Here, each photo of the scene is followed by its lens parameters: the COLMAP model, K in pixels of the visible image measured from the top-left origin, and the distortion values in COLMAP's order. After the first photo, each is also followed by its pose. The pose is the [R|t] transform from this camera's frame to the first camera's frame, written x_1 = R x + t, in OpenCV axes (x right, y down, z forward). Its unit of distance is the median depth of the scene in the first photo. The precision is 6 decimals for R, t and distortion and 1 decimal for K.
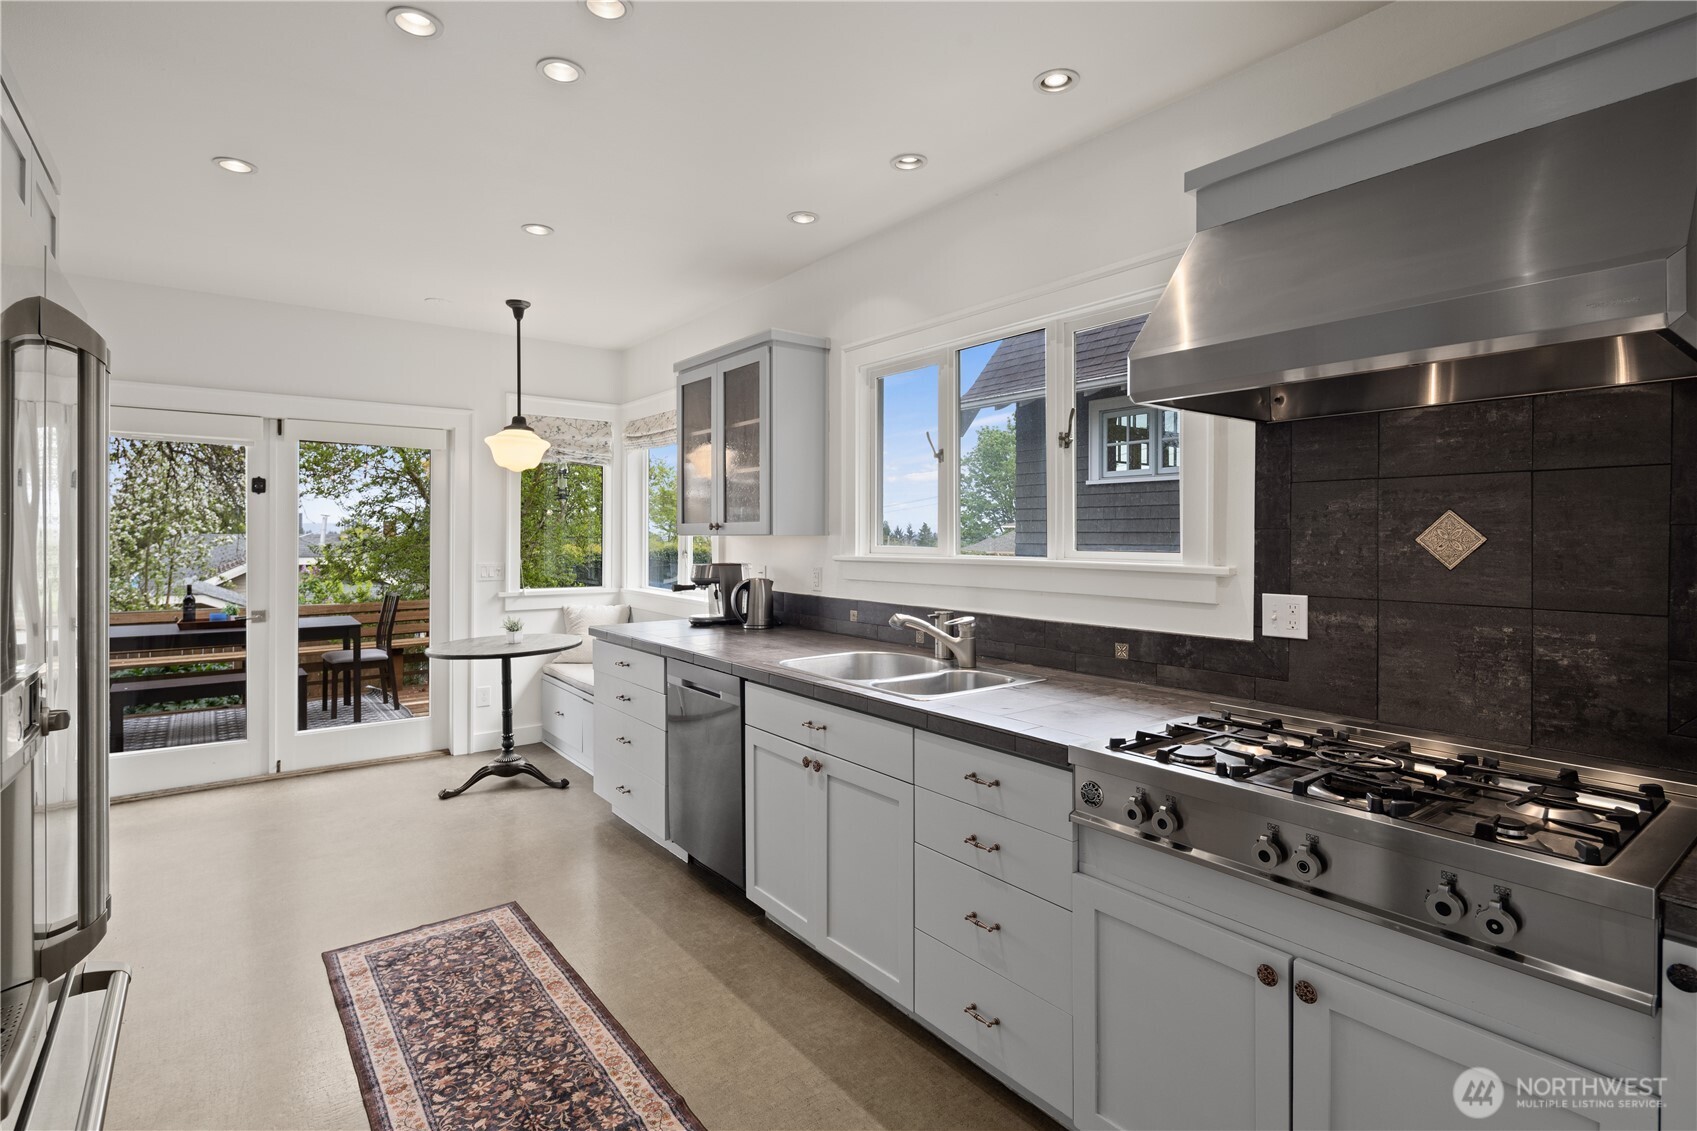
lens RADIAL K [[827.0, 0, 848.5], [0, 827.0, 565.5], [0, 0, 1]] dist [-0.001355, -0.000117]
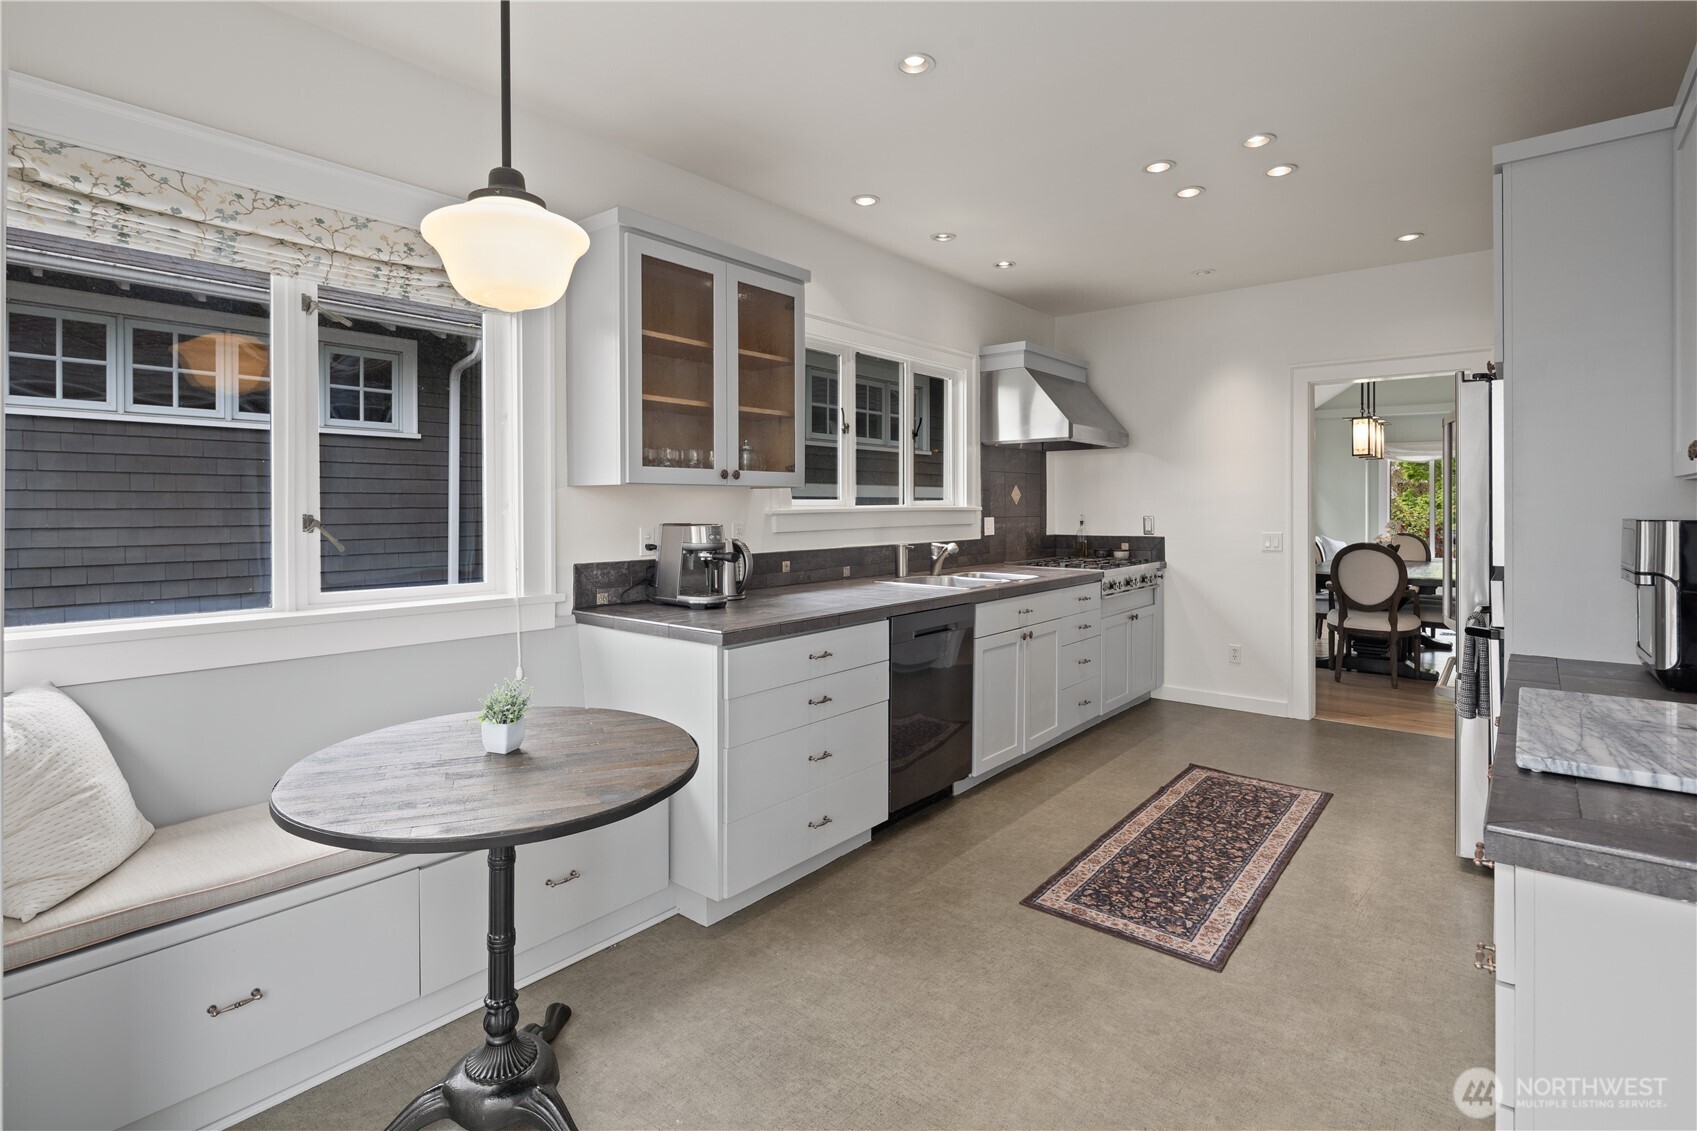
lens RADIAL K [[820.6, 0, 843.7], [0, 820.6, 517.1], [0, 0, 1]] dist [-0.000301, -0.000840]
pose [[-0.224477, -0.013252, 0.974389, -1.450486], [0.040307, 0.998926, 0.022872, -0.032055], [-0.973646, 0.044409, -0.223701, 1.641463]]
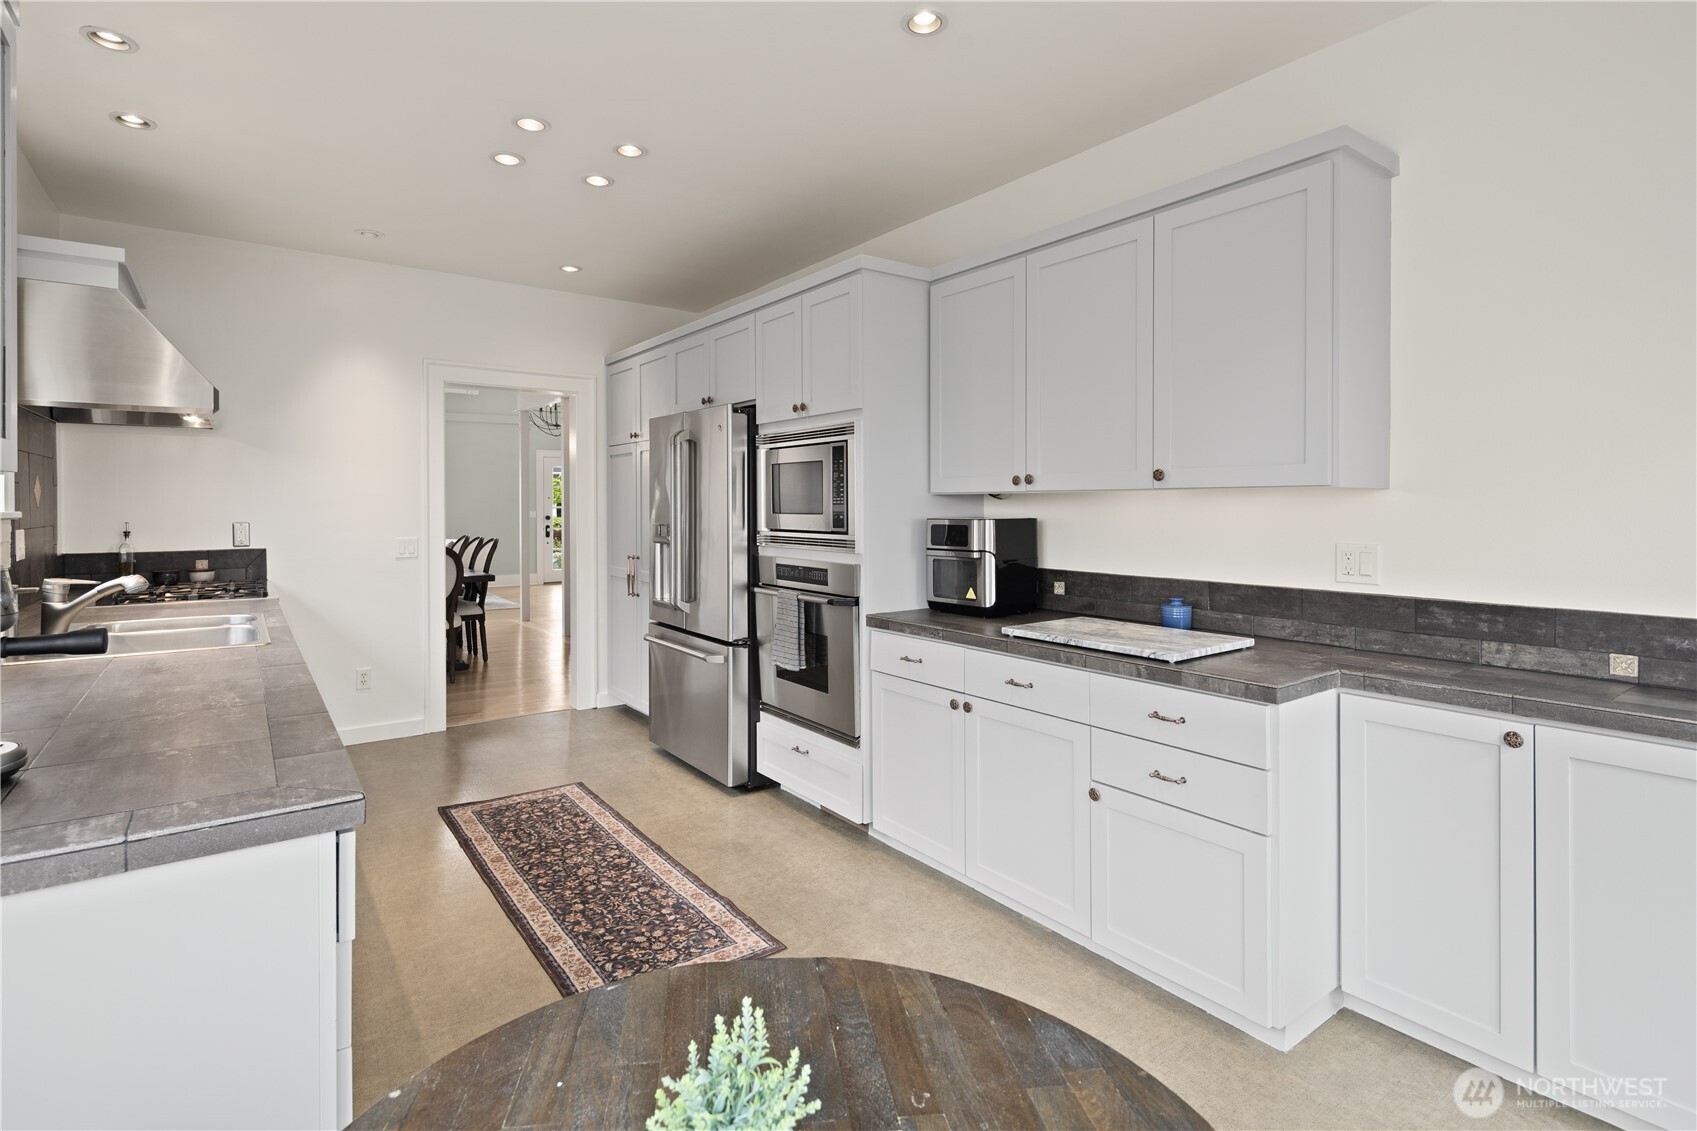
lens RADIAL K [[820.6, 0, 843.7], [0, 820.6, 517.1], [0, 0, 1]] dist [-0.000301, -0.000840]
pose [[-0.999854, -0.001031, 0.017044, -0.759892], [-0.000099, 0.998507, 0.054627, -0.053376], [-0.017075, 0.054618, -0.998361, 1.989808]]
